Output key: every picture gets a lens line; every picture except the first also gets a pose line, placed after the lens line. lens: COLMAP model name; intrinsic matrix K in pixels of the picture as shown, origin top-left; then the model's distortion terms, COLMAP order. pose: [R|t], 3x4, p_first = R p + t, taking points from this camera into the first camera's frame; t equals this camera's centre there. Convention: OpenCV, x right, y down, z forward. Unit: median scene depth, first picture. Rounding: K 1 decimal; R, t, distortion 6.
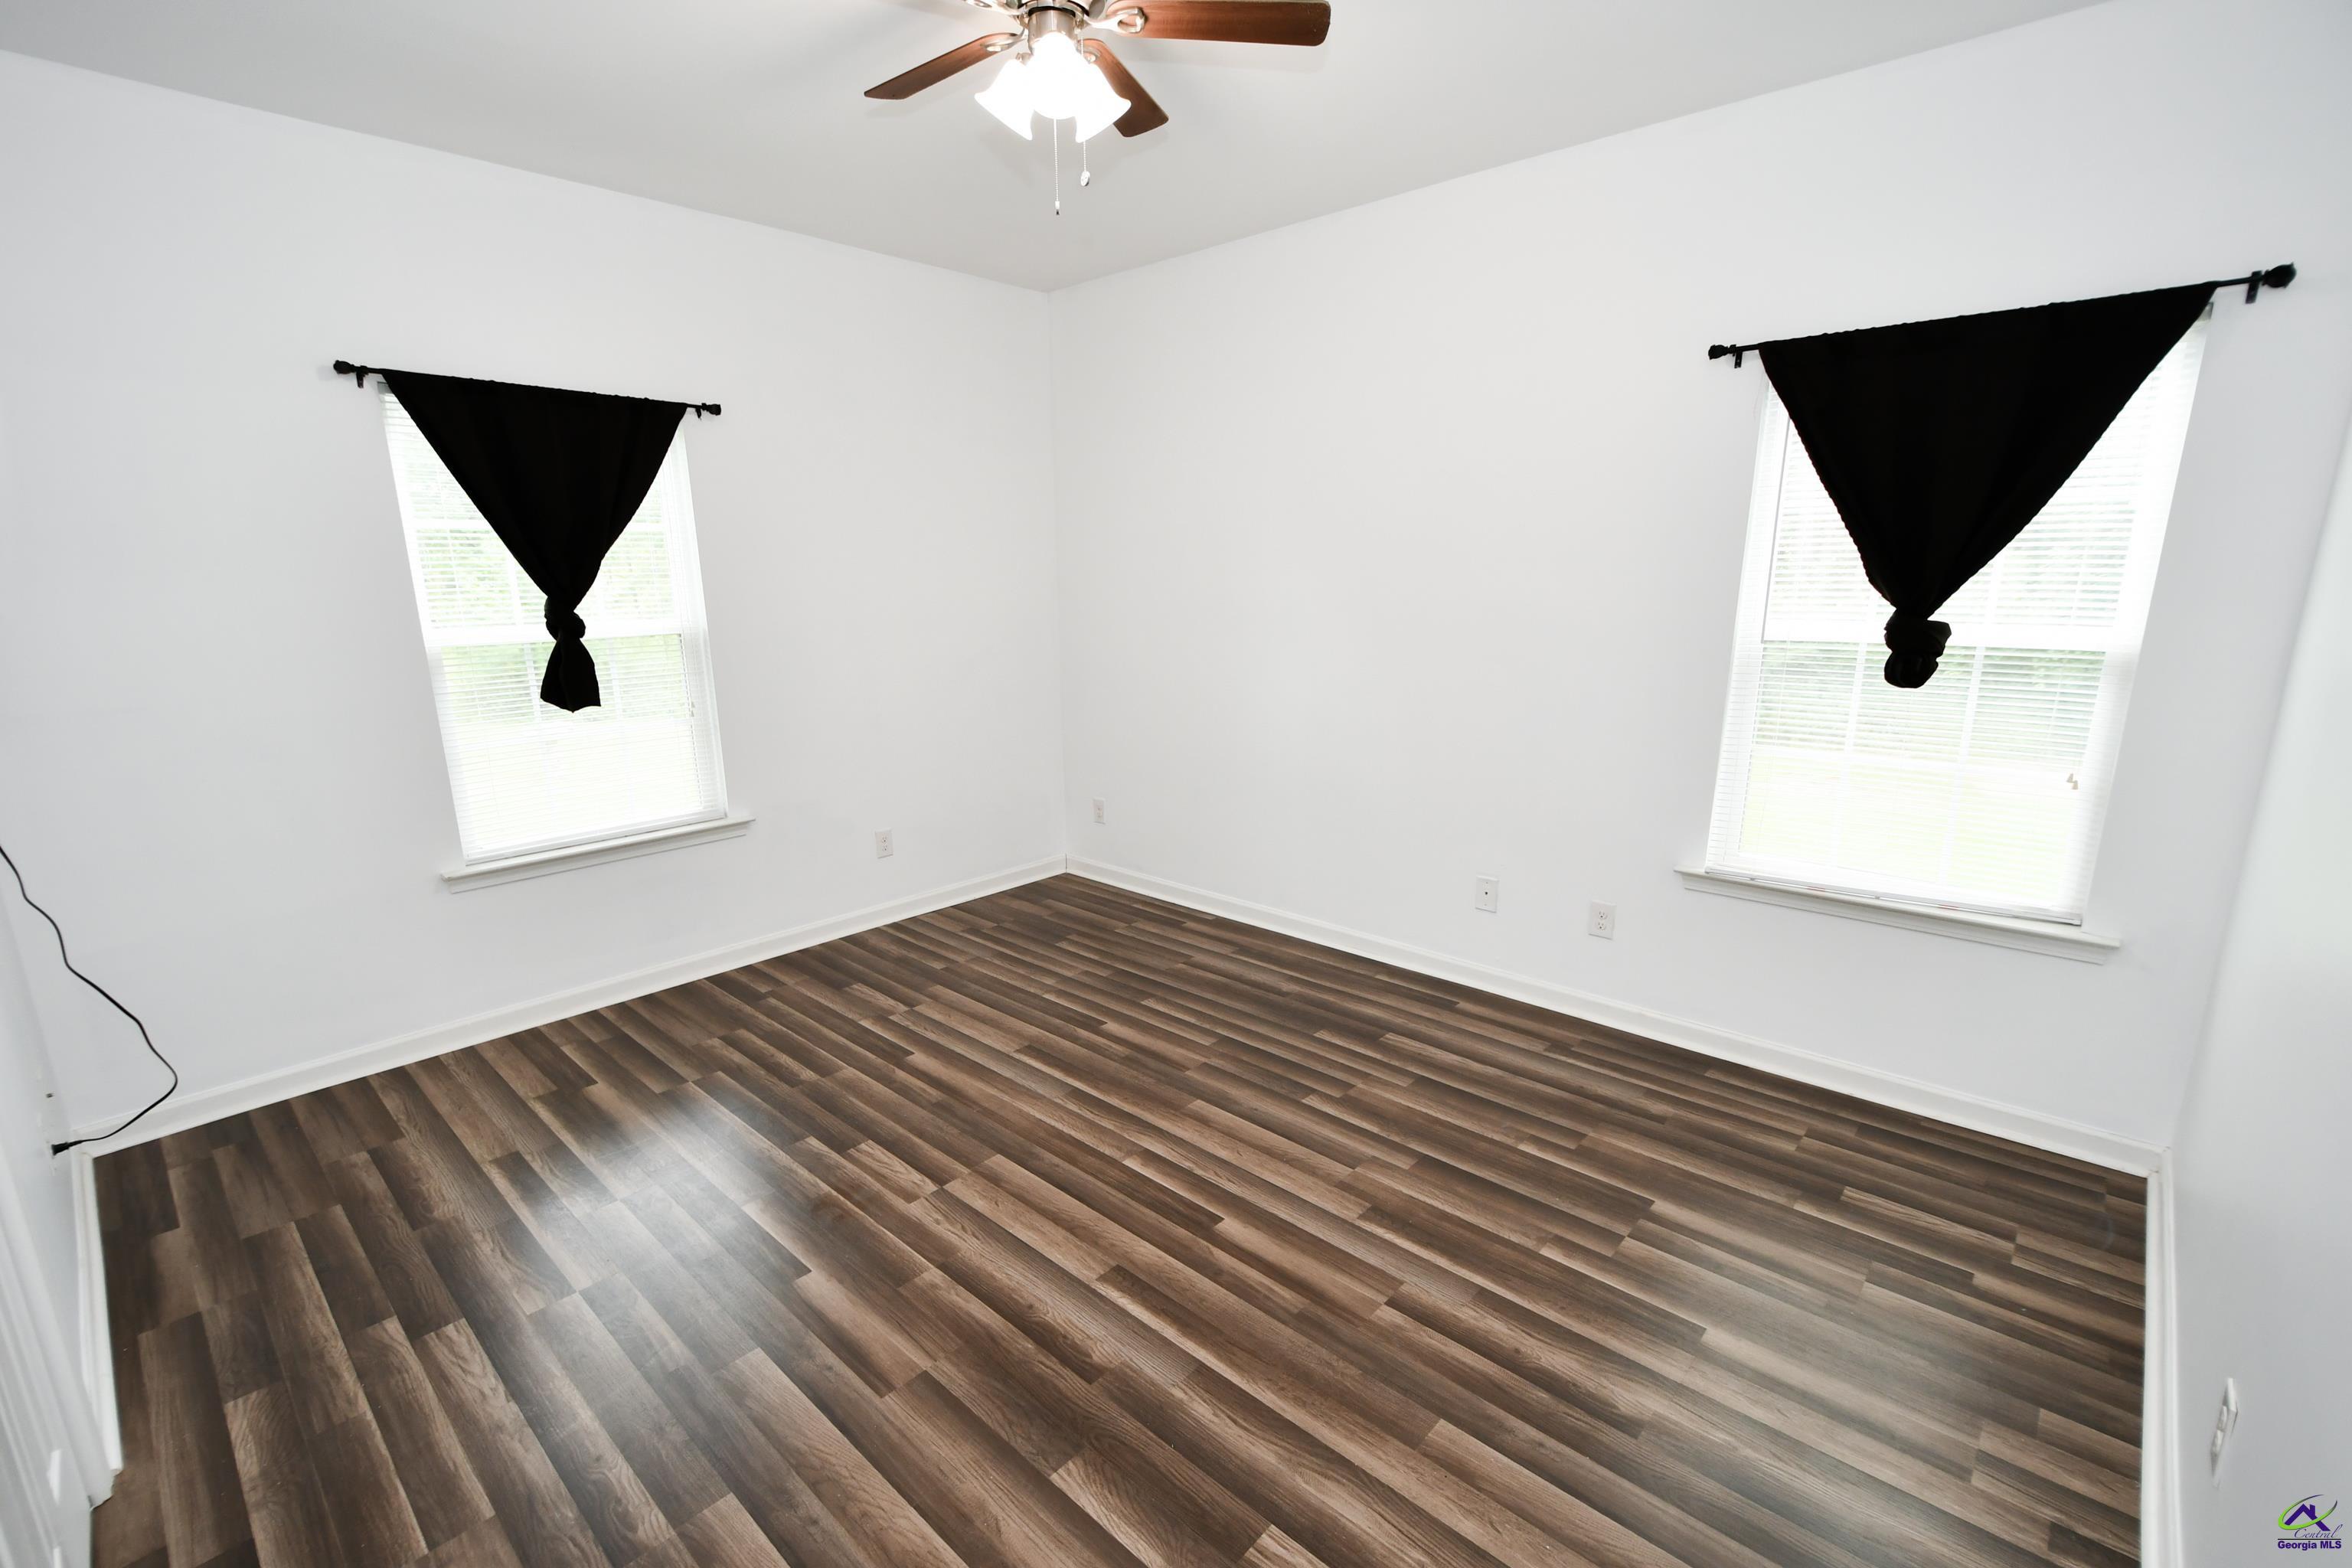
lens RADIAL K [[1030.9, 0, 1194.0], [0, 1030.9, 797.5], [0, 0, 1]] dist [0.003220, -0.004991]
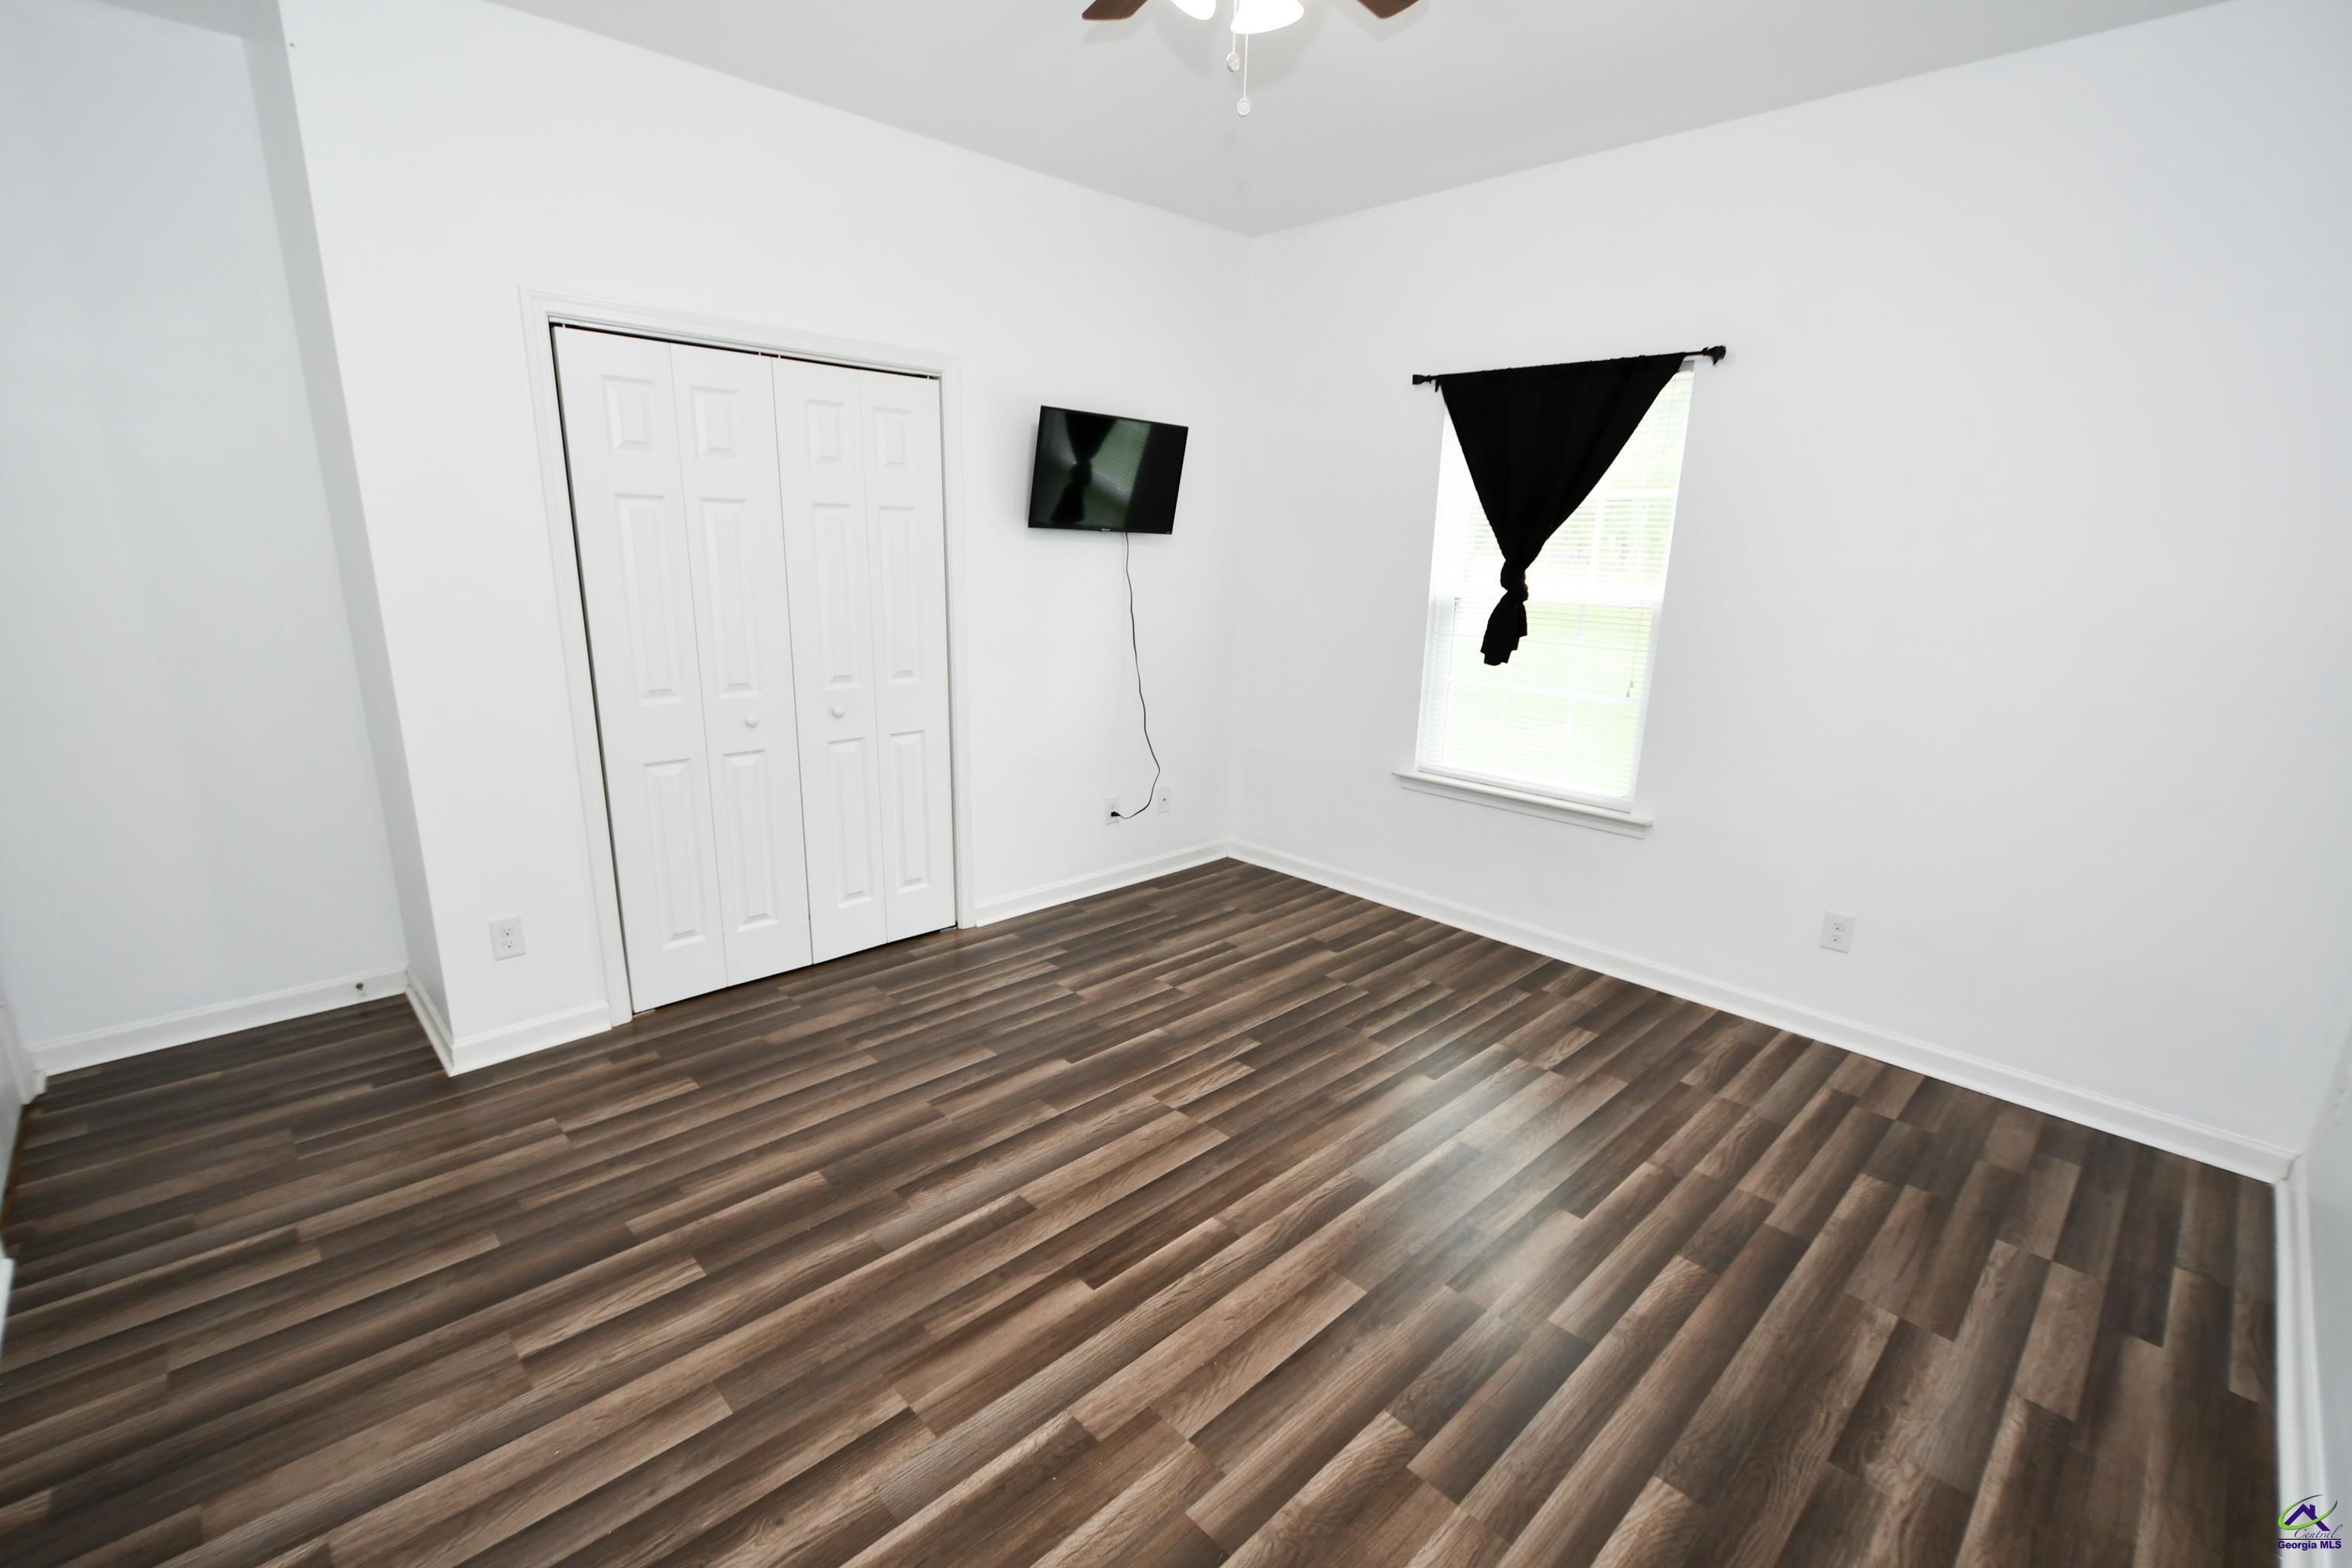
lens RADIAL K [[1030.9, 0, 1112.9], [0, 1030.9, 806.9], [0, 0, 1]] dist [0.003220, -0.004991]
pose [[-0.100431, 0.260682, -0.960187, 0.649437], [-0.239009, 0.930485, 0.277618, -0.180670], [0.965810, 0.257375, -0.031144, 0.814612]]
